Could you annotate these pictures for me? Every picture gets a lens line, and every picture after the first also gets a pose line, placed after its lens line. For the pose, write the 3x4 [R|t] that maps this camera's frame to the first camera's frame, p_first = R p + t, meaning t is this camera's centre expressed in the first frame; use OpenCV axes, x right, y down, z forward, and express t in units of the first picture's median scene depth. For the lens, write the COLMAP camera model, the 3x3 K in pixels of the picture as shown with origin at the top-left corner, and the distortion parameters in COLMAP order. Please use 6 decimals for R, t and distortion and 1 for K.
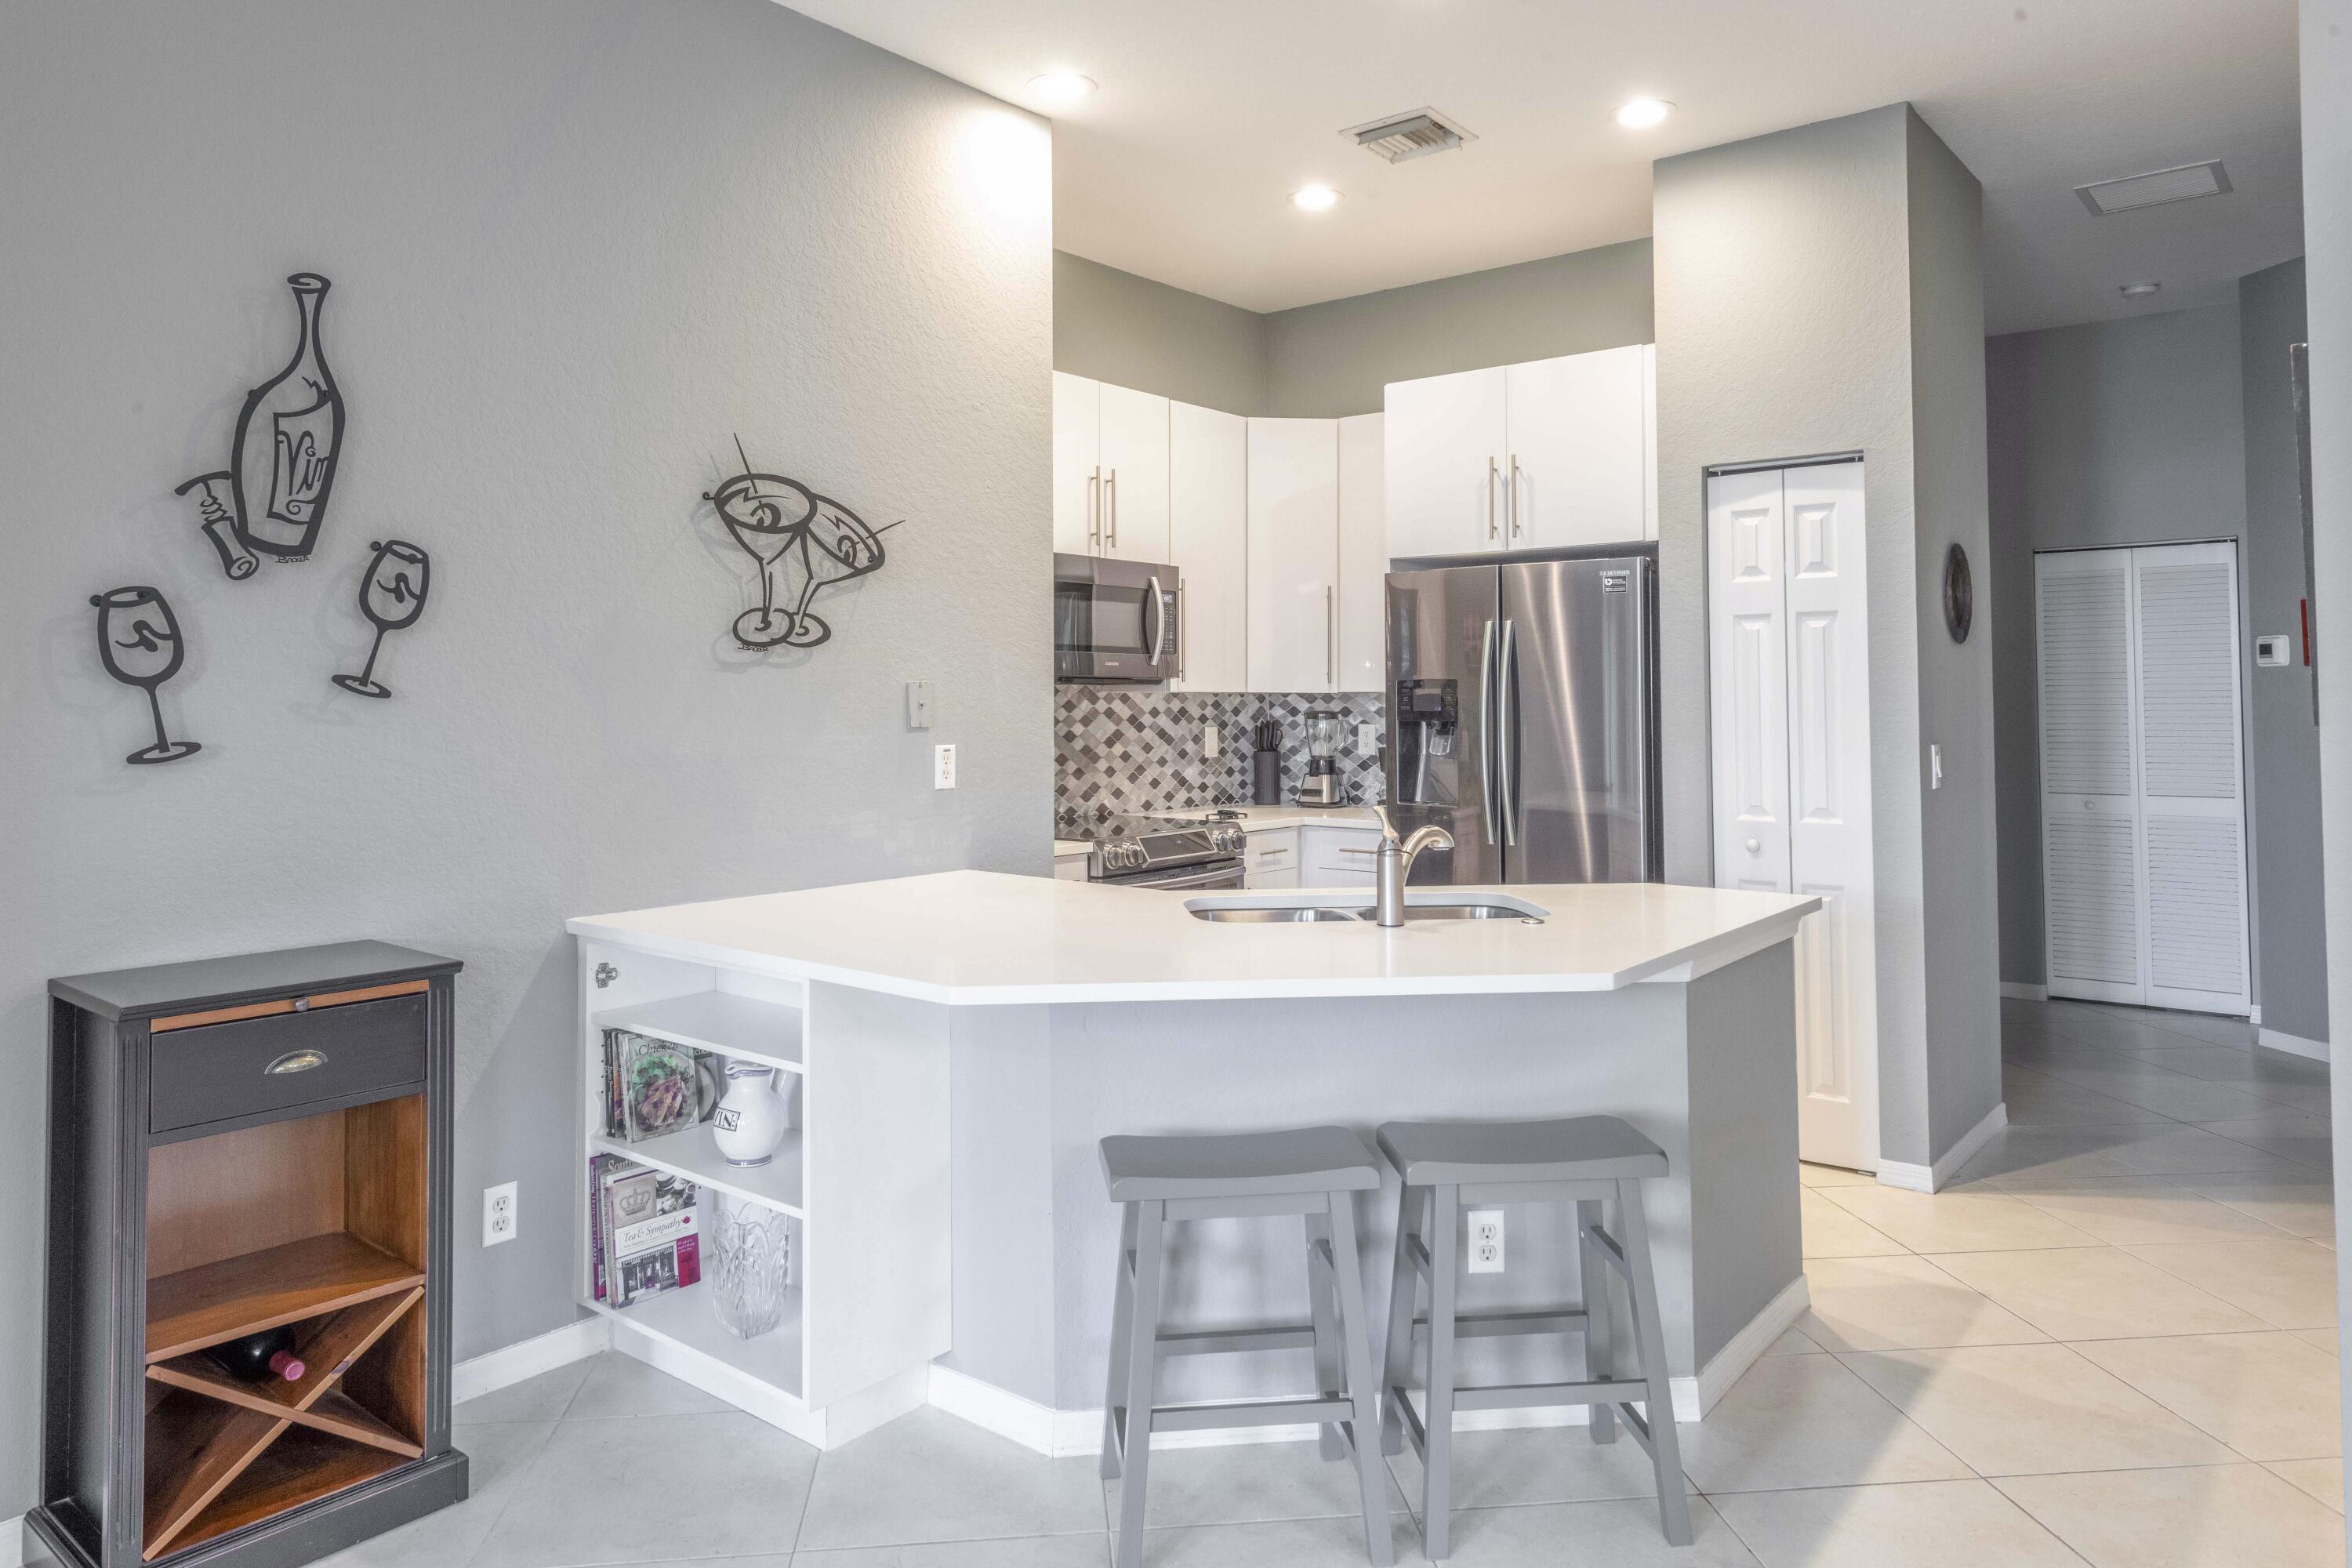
lens RADIAL K [[1529.7, 0, 1101.3], [0, 1529.7, 686.9], [0, 0, 1]] dist [0.000654, 0.000217]
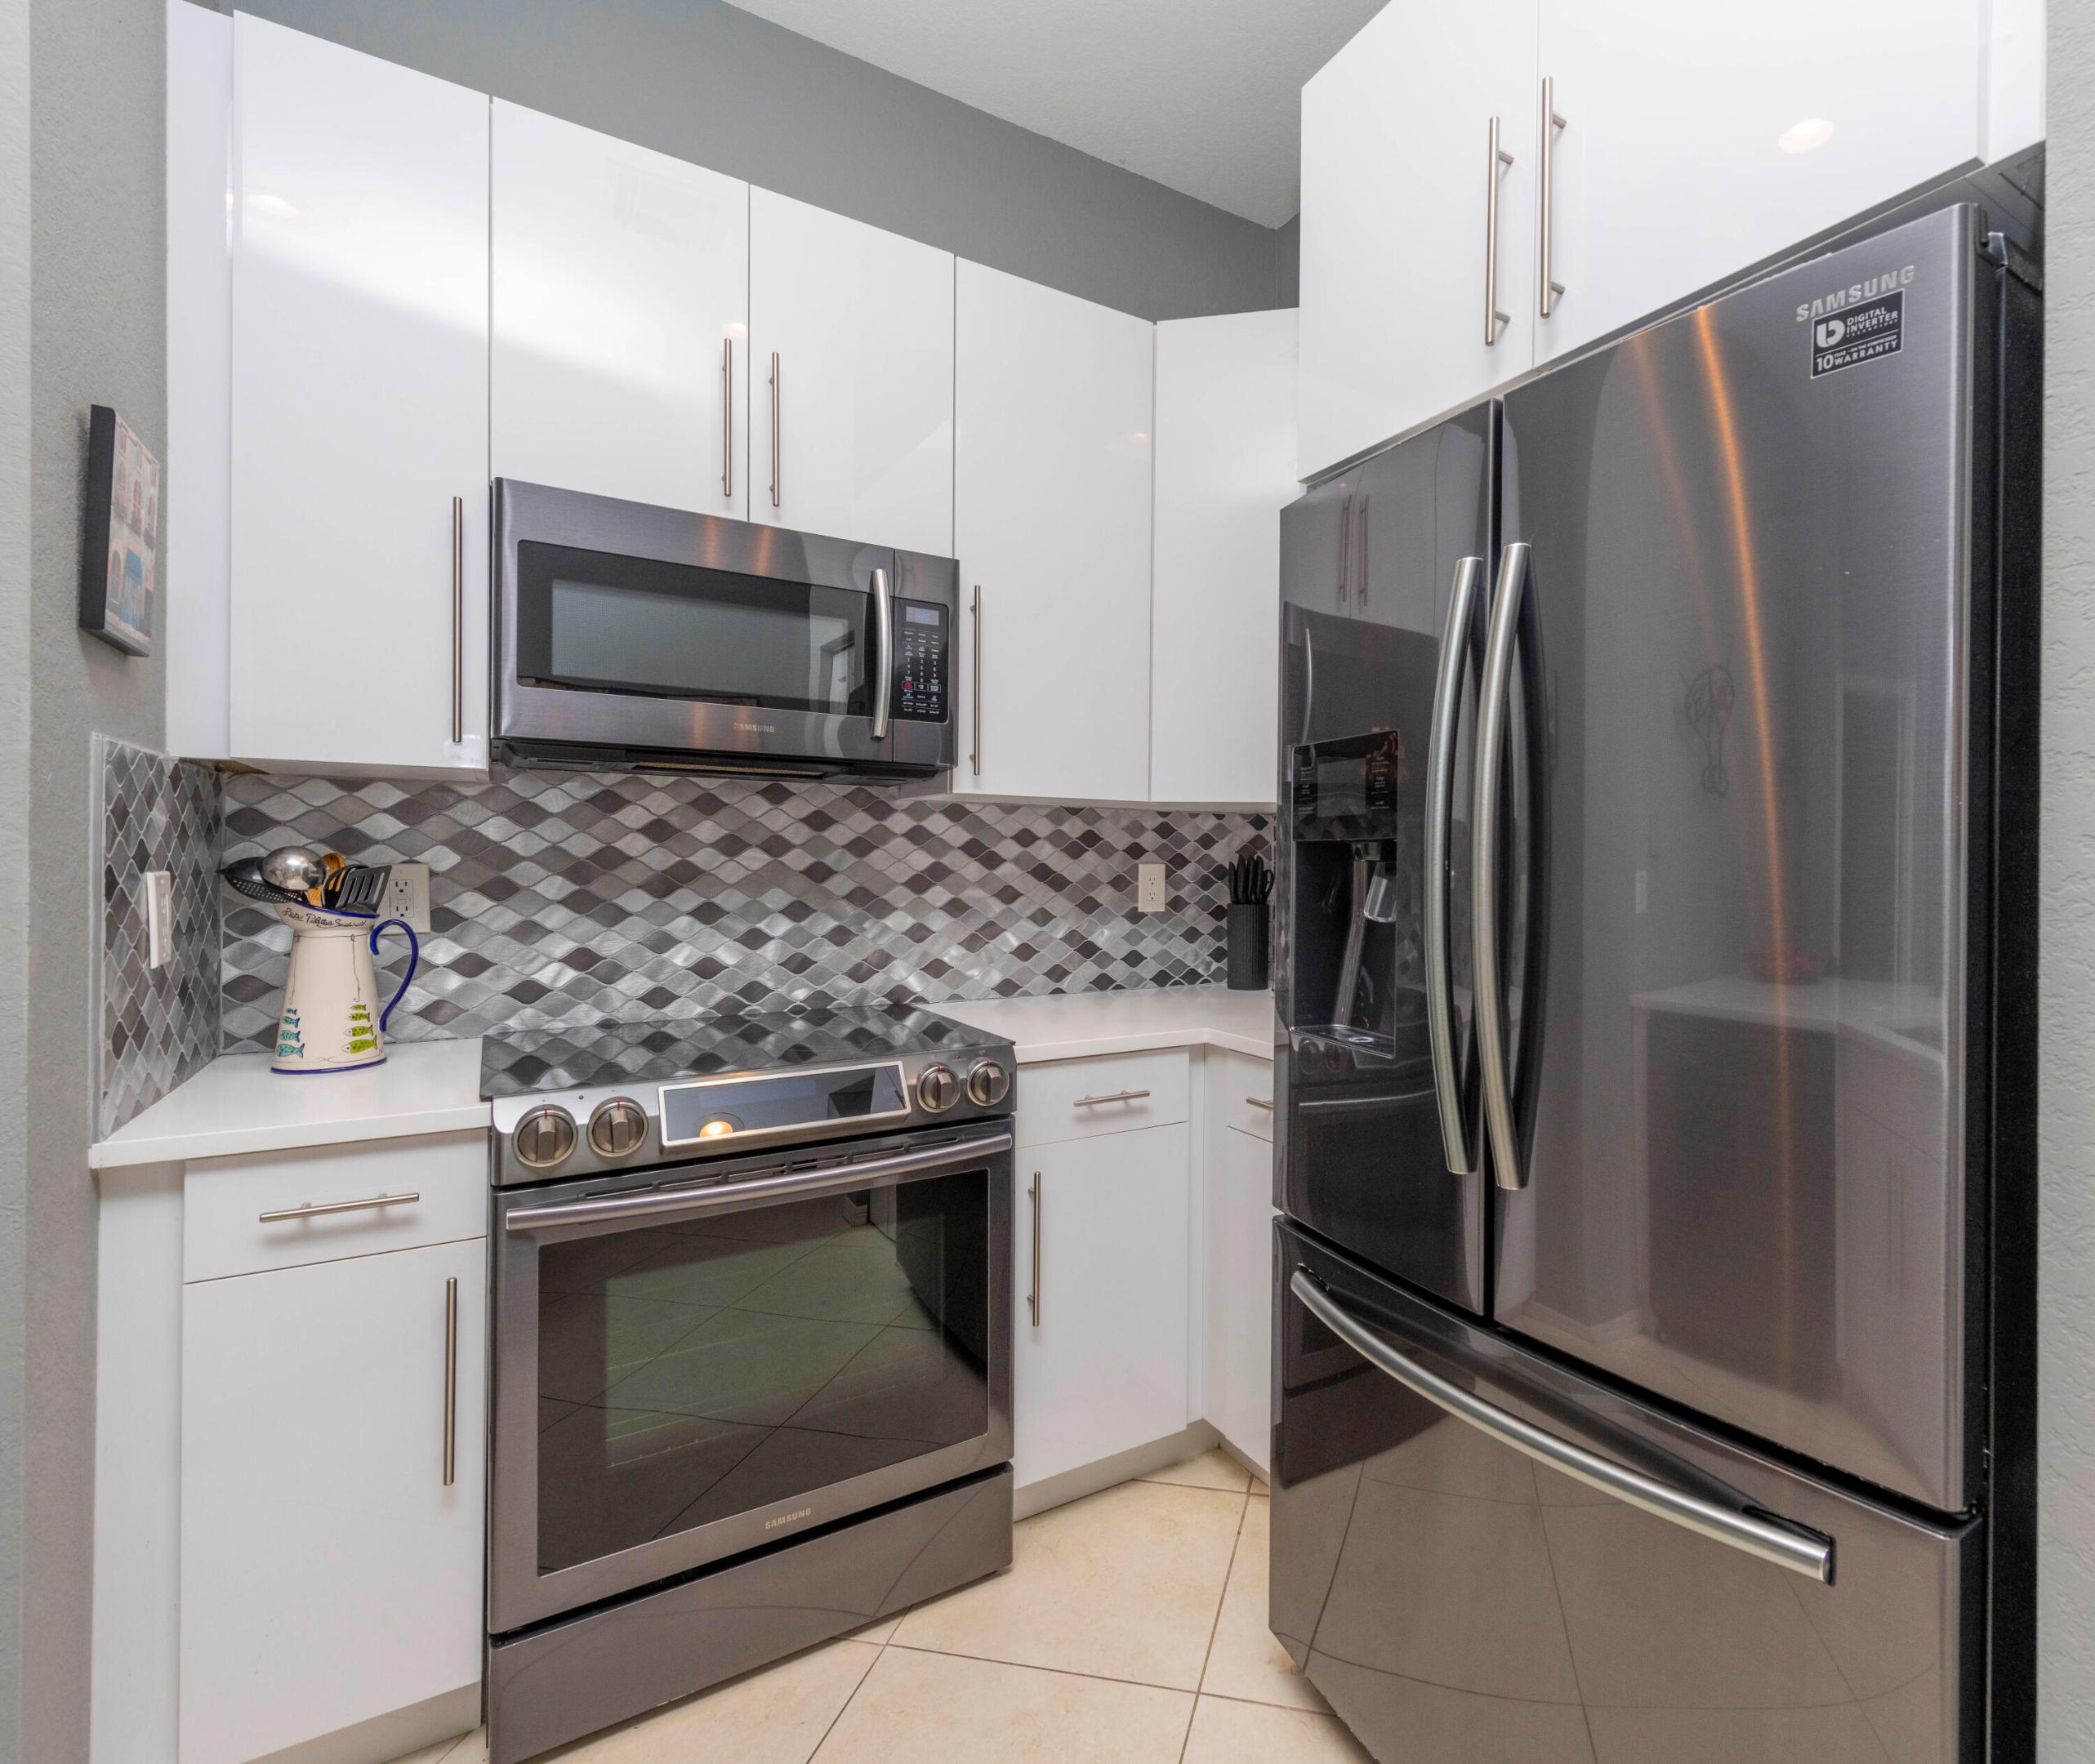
lens RADIAL K [[1255.6, 0, 1050.3], [0, 1255.6, 867.5], [0, 0, 1]] dist [-0.002384, 0.000086]
pose [[0.965291, 0.013831, -0.260812, 0.178178], [-0.008736, 0.999748, 0.020686, 0.018432], [0.261032, -0.017689, 0.965168, 0.517520]]
